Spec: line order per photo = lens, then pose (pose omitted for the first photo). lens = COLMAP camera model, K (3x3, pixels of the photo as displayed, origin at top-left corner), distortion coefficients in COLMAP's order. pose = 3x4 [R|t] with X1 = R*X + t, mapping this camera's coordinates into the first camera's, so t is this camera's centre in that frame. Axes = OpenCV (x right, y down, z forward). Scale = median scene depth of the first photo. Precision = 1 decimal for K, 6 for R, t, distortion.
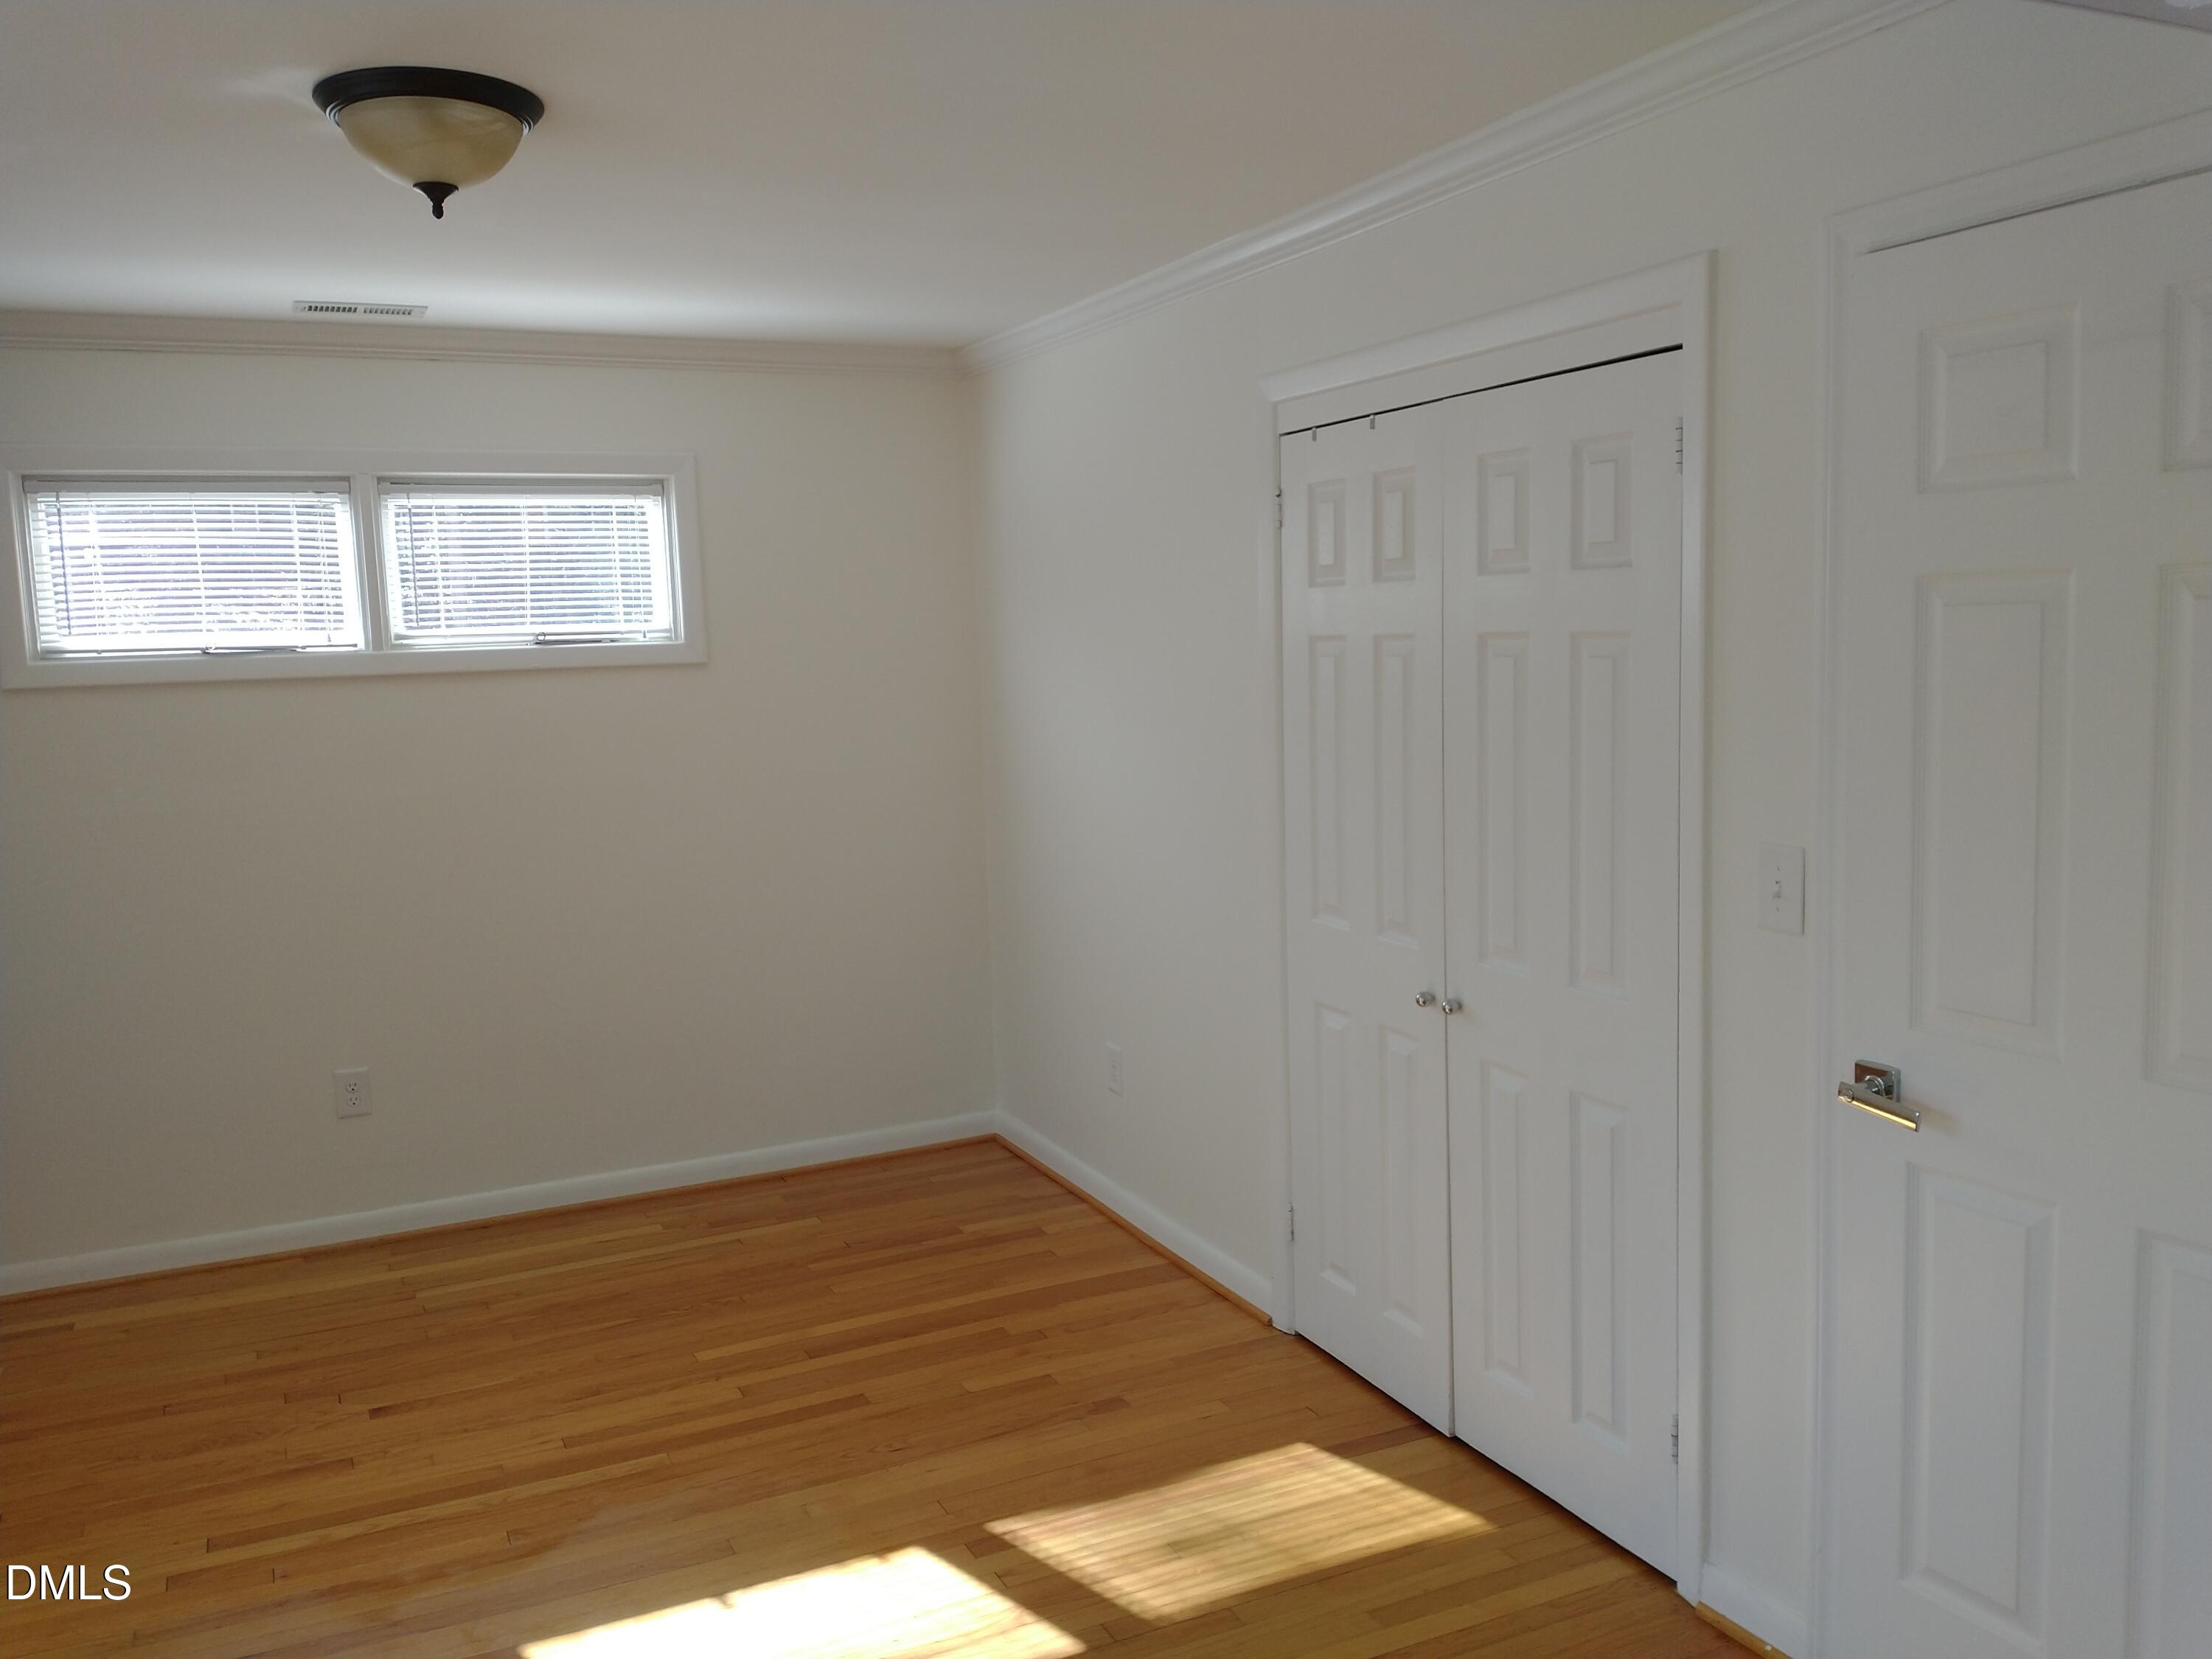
lens RADIAL K [[1735.2, 0, 1103.1], [0, 1735.2, 834.8], [0, 0, 1]] dist [0.053468, -0.094206]
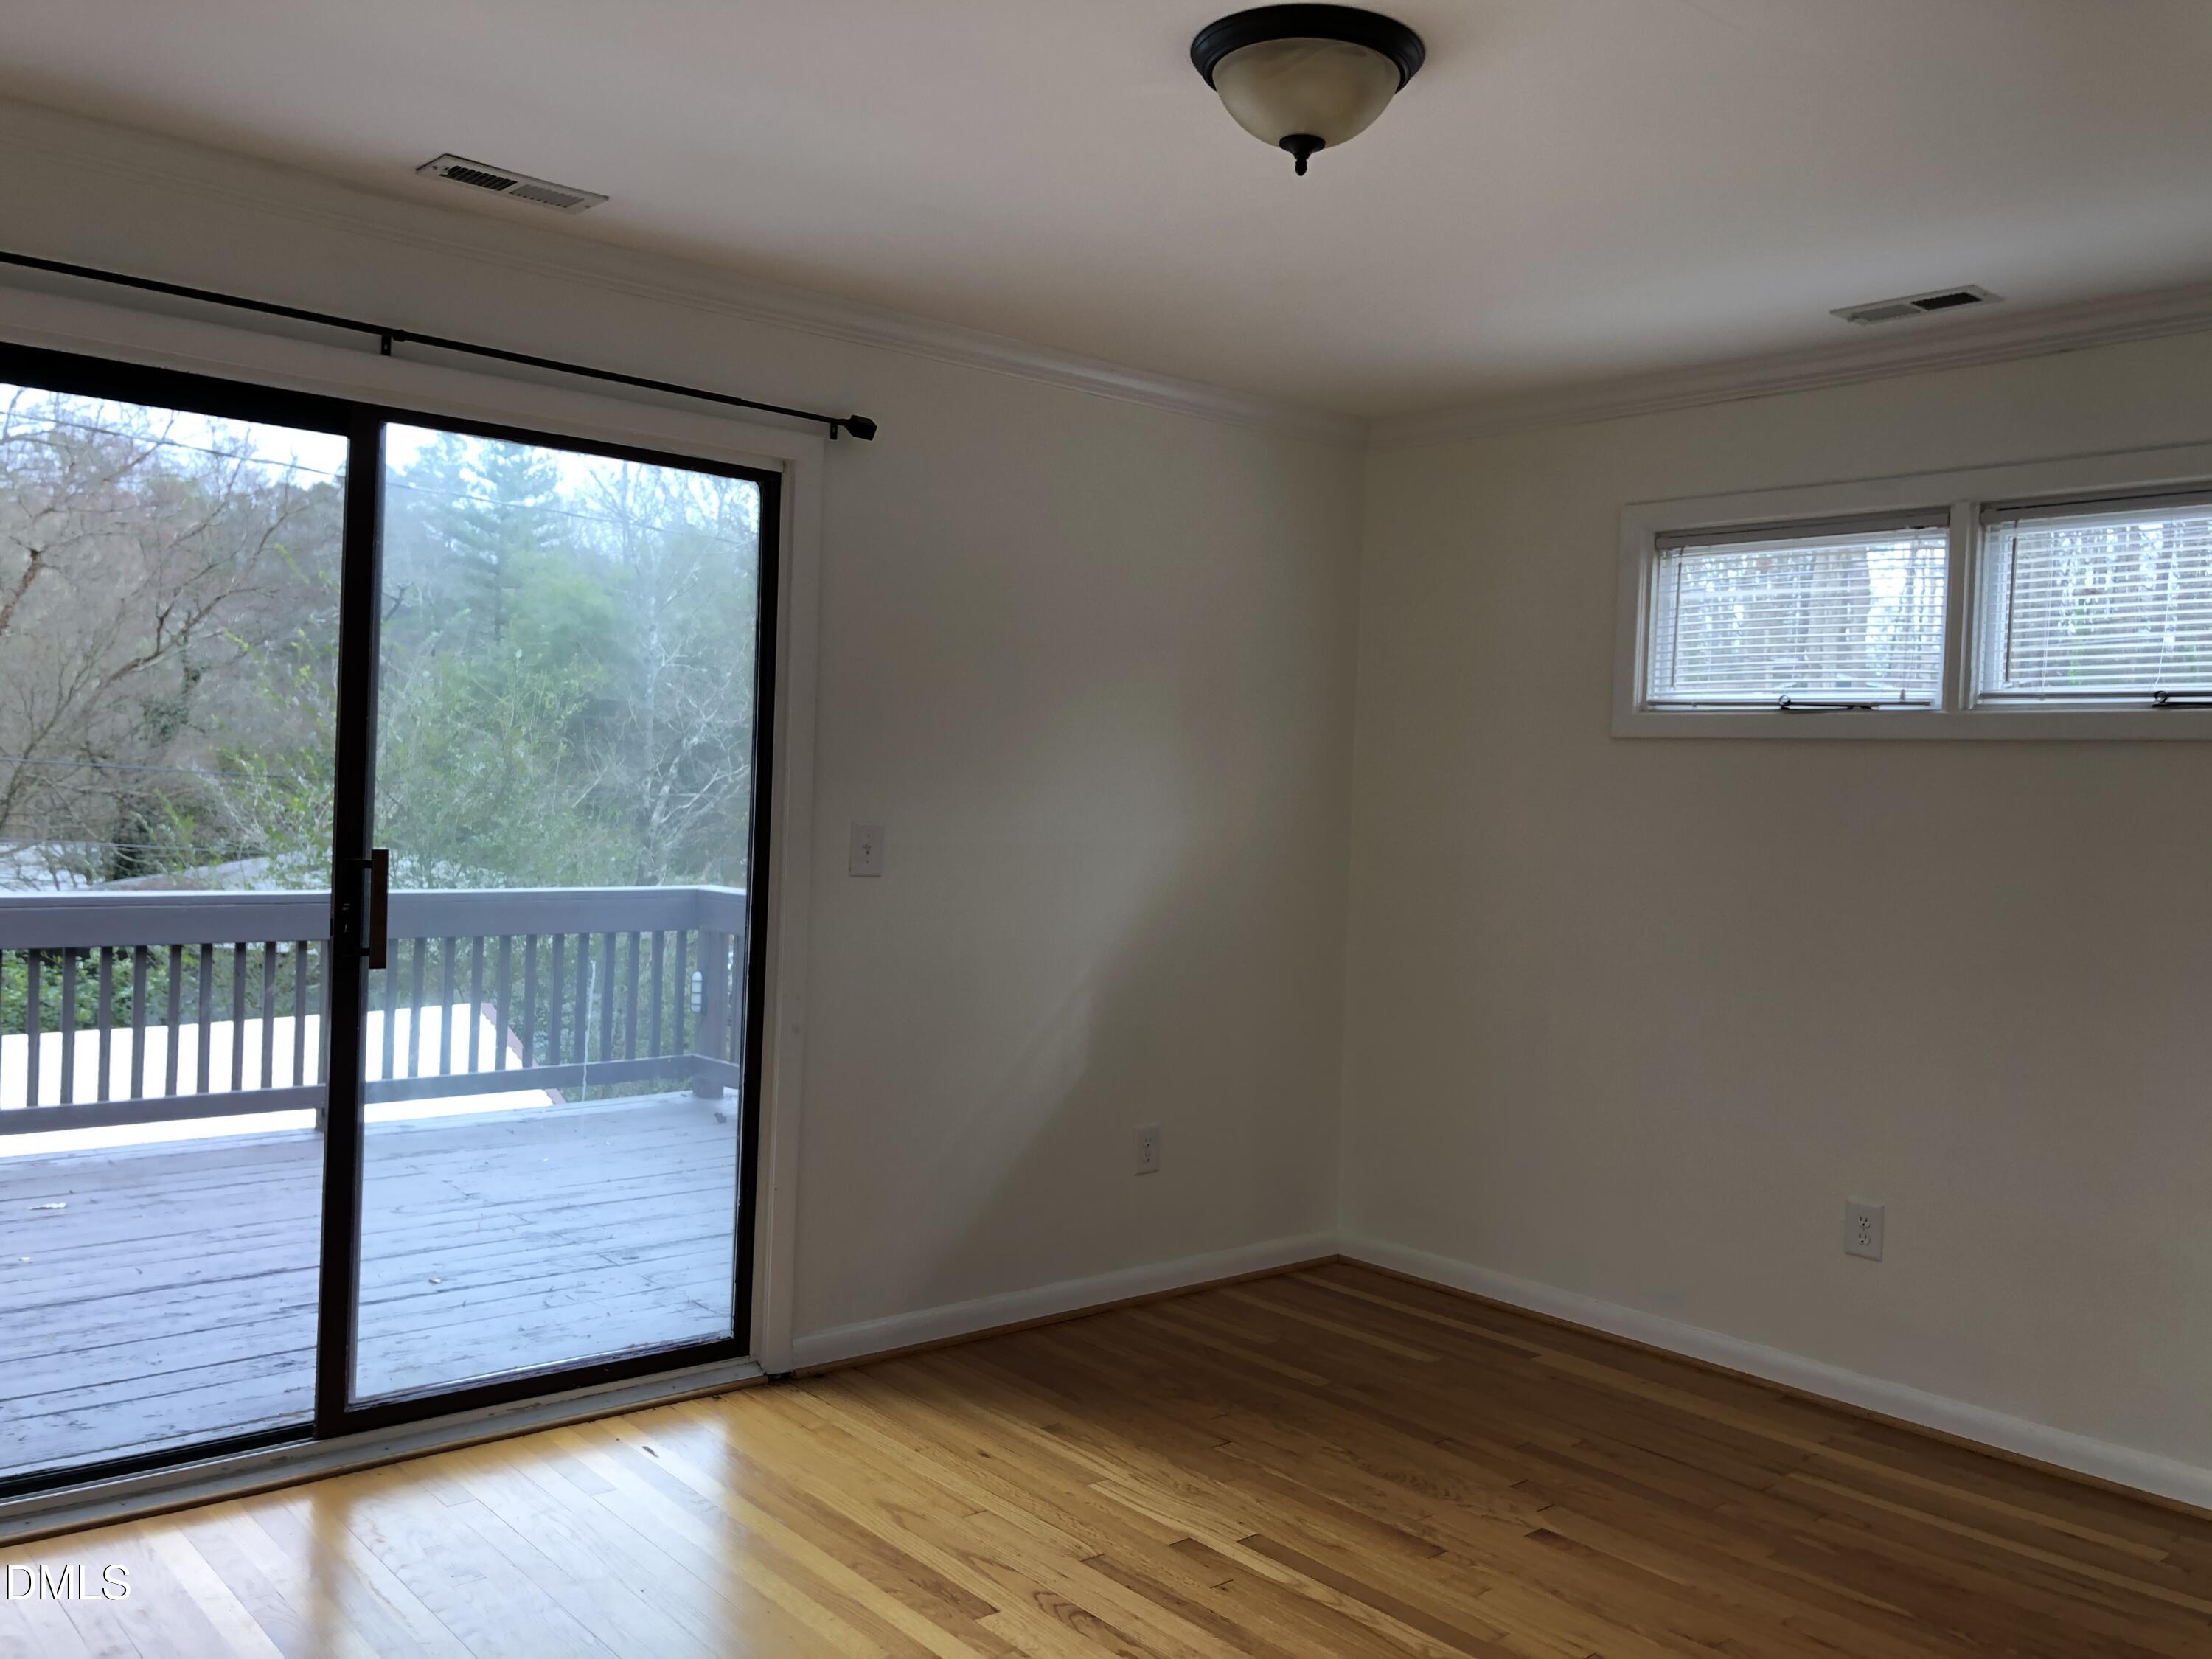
lens RADIAL K [[1813.3, 0, 1106.7], [0, 1813.3, 816.0], [0, 0, 1]] dist [0.006446, 0.004447]
pose [[0.270665, 0.060297, -0.960783, 0.332527], [-0.153872, 0.987915, 0.018652, -0.010553], [0.950297, 0.142790, 0.276672, 0.417557]]
